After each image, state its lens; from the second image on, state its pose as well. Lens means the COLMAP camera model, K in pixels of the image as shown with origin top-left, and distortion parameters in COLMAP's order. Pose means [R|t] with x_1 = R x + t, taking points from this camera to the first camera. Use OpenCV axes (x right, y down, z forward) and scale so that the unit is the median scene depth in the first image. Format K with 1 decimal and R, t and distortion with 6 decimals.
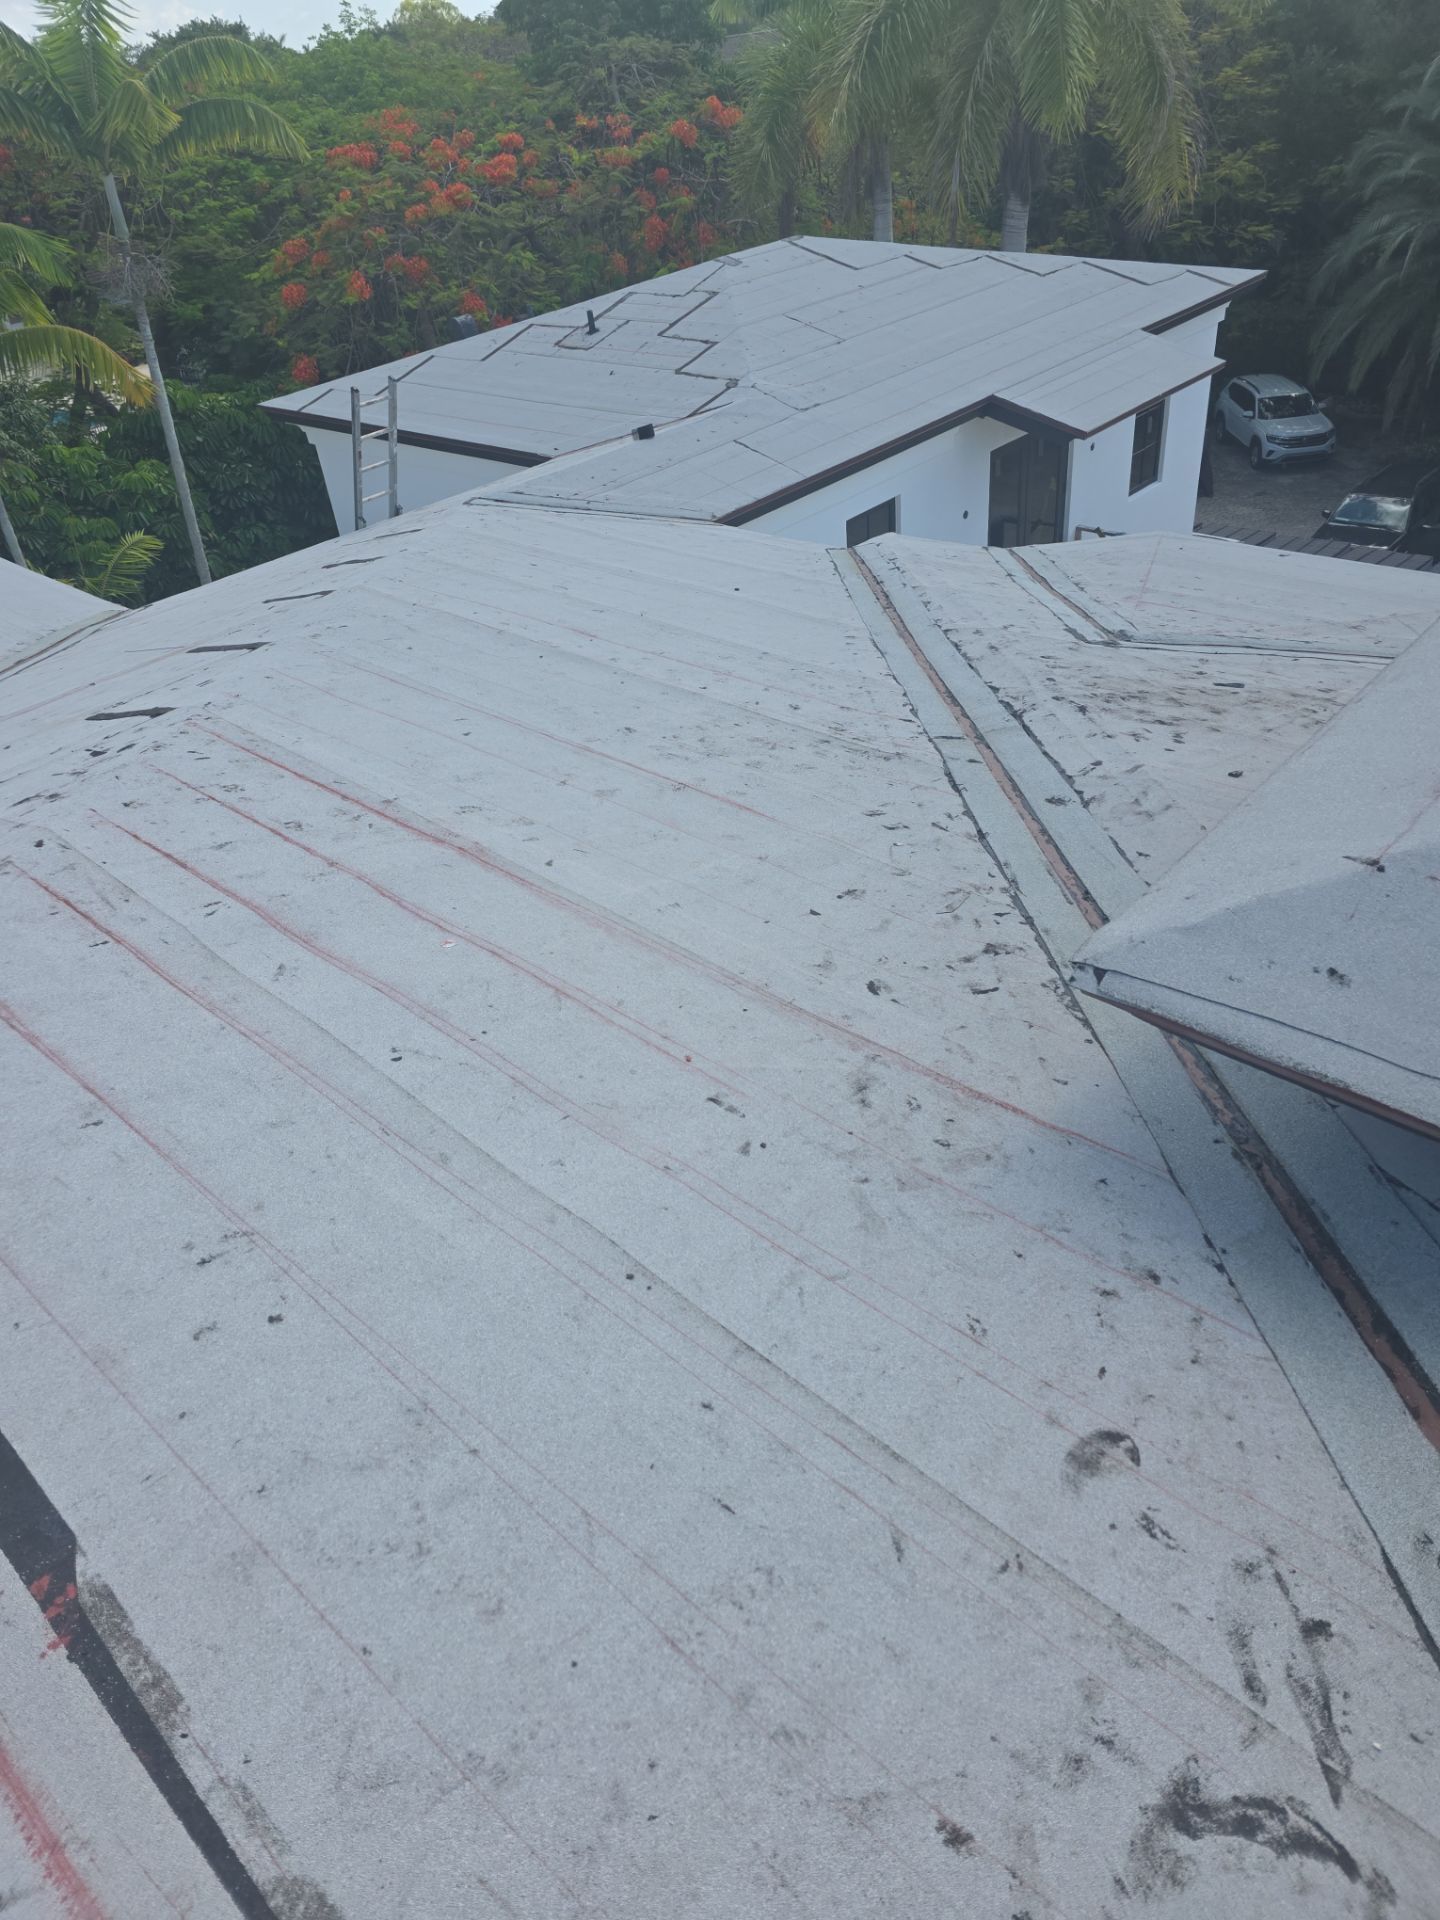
lens RADIAL K [[1278.6, 0, 722.4], [0, 1278.6, 965.5], [0, 0, 1]] dist [0.062278, -0.060937]
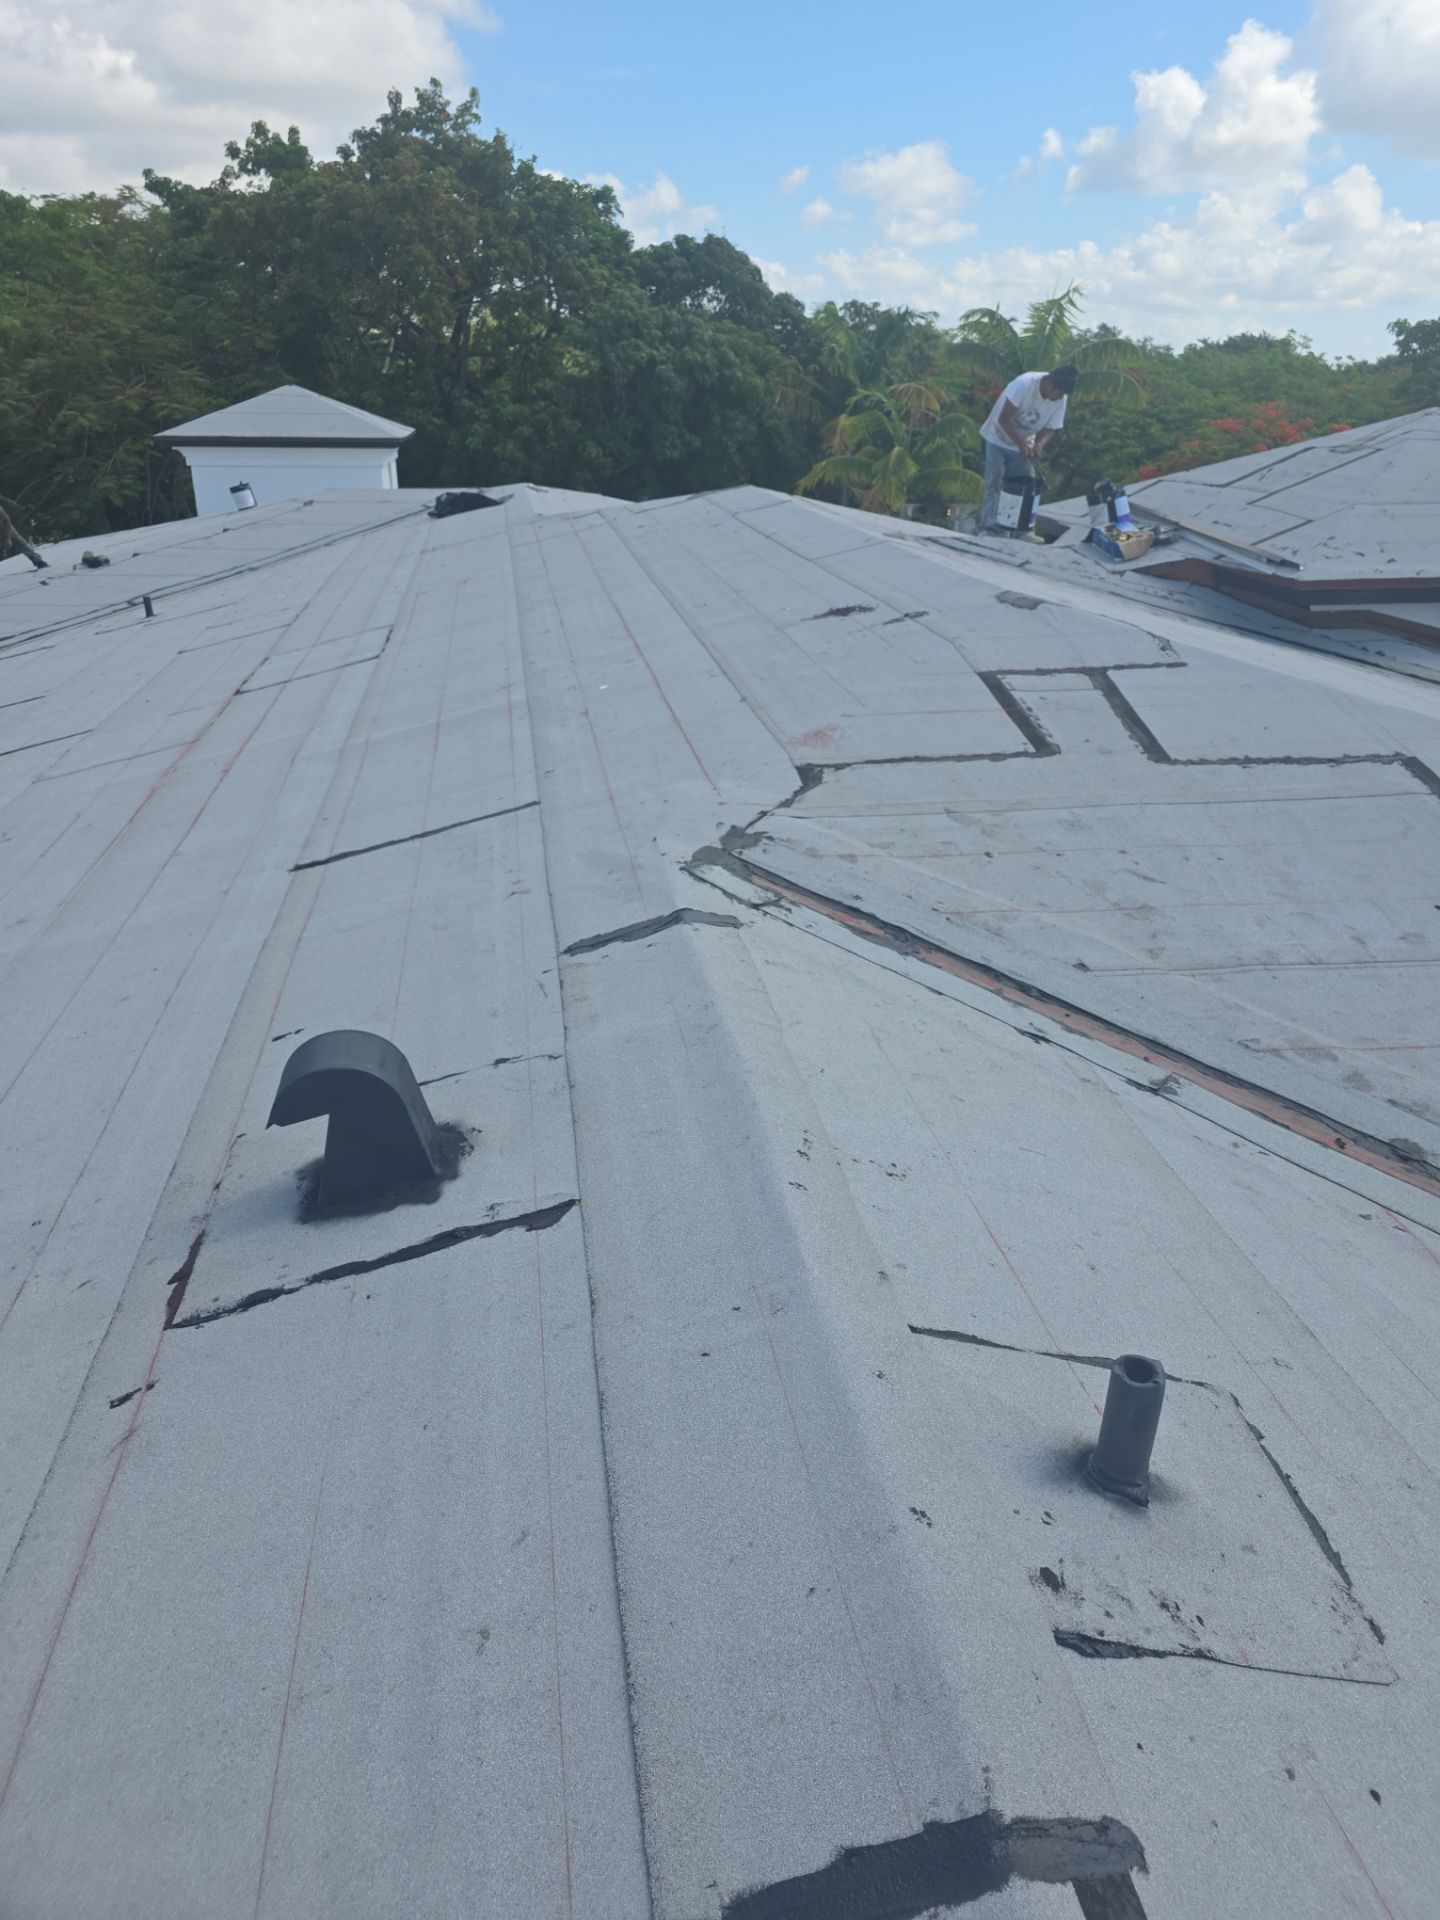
lens RADIAL K [[1363.8, 0, 701.7], [0, 1363.8, 903.9], [0, 0, 1]] dist [0.064360, -0.075175]
pose [[0.775363, 0.319926, -0.544480, 0.271577], [-0.438616, 0.893112, -0.099832, 0.247051], [0.454343, 0.316224, 0.832811, -0.350986]]
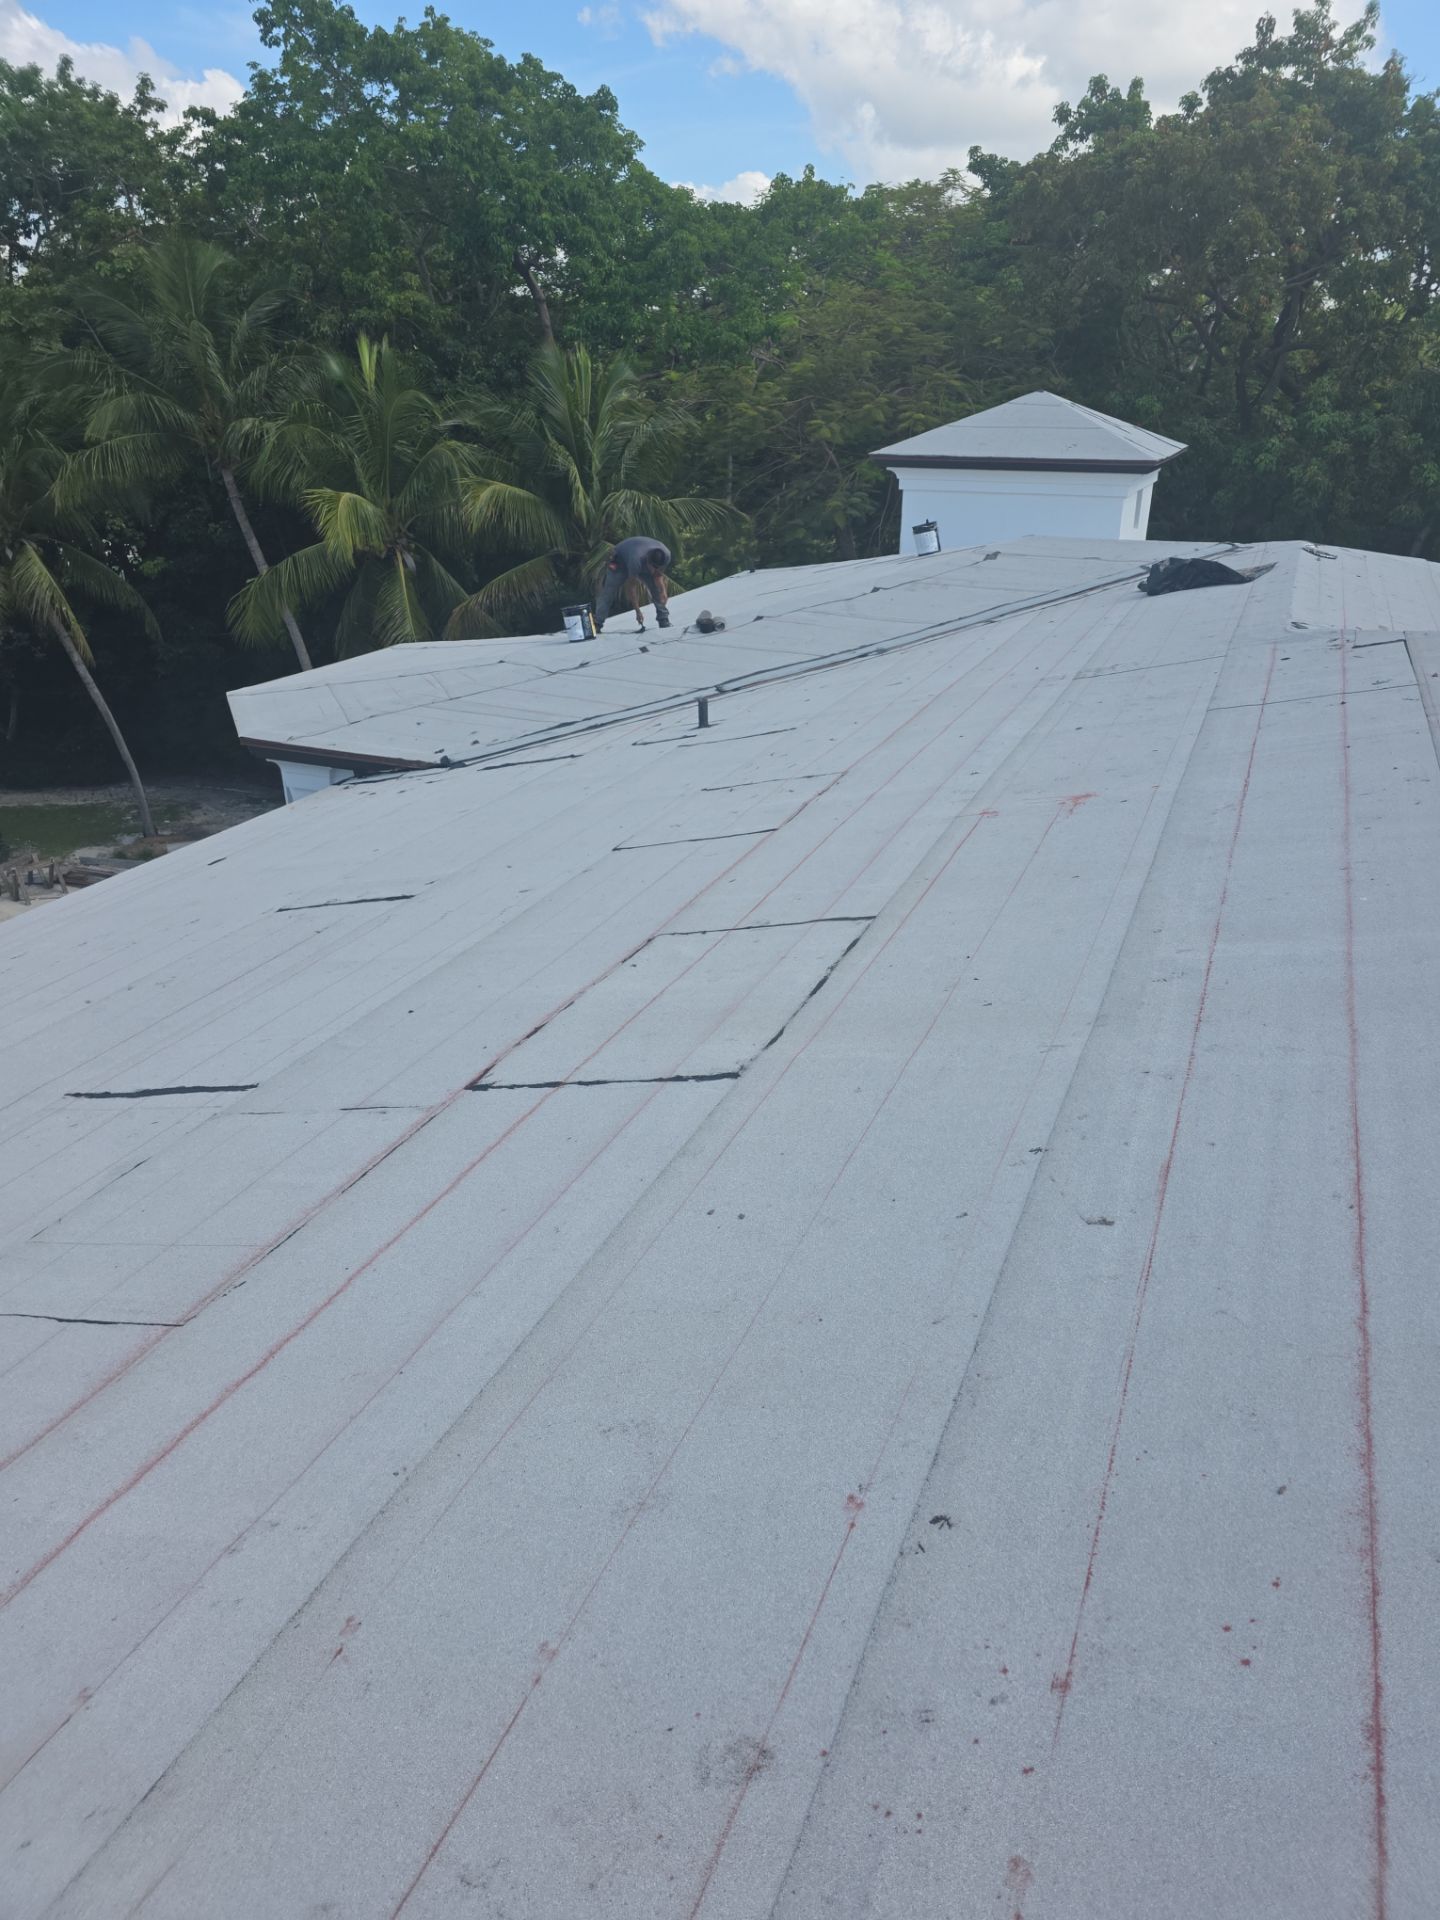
lens RADIAL K [[1278.6, 0, 722.4], [0, 1278.6, 965.5], [0, 0, 1]] dist [0.062278, -0.060937]
pose [[0.337805, 0.483985, -0.807246, 0.079676], [-0.586440, 0.779066, 0.221685, 0.135718], [0.736191, 0.398515, 0.547000, -0.178400]]
